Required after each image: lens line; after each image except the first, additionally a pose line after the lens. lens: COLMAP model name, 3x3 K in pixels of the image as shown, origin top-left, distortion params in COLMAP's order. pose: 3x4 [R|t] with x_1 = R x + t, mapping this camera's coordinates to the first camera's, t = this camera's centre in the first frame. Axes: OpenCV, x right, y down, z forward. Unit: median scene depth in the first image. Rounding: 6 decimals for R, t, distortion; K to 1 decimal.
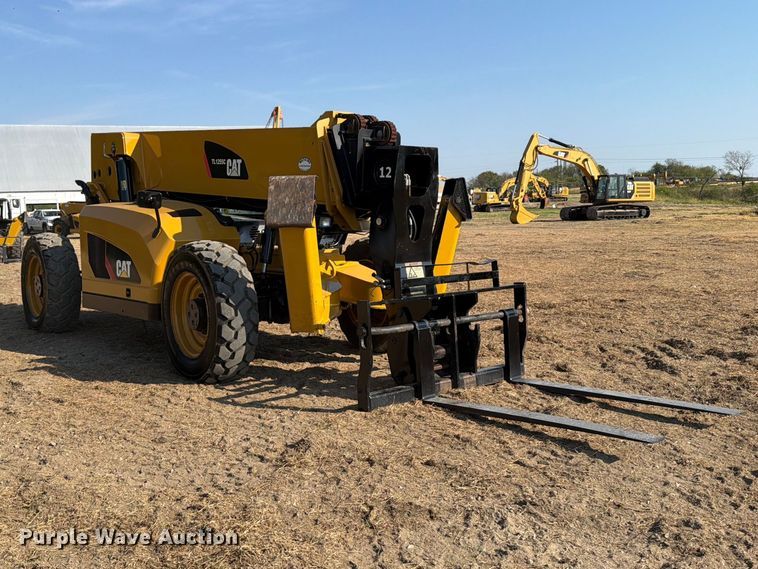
lens RADIAL K [[834.5, 0, 364.6], [0, 834.5, 306.2], [0, 0, 1]] dist [0.178276, -0.382154]
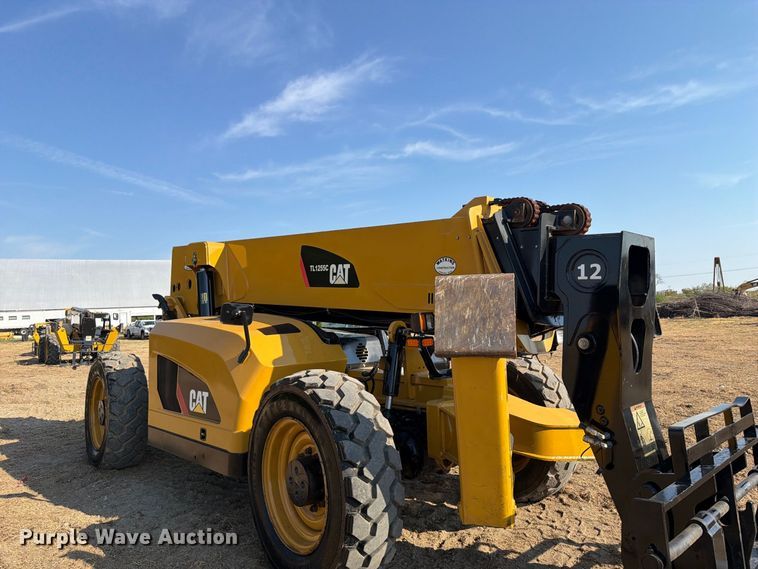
lens RADIAL K [[512.7, 0, 380.9], [0, 512.7, 291.4], [0, 0, 1]] dist [0.087634, -0.113602]
pose [[0.998505, -0.005479, 0.054390, -0.147037], [0.014176, 0.986879, -0.160838, -0.067831], [-0.052795, 0.161368, 0.985481, 0.517468]]
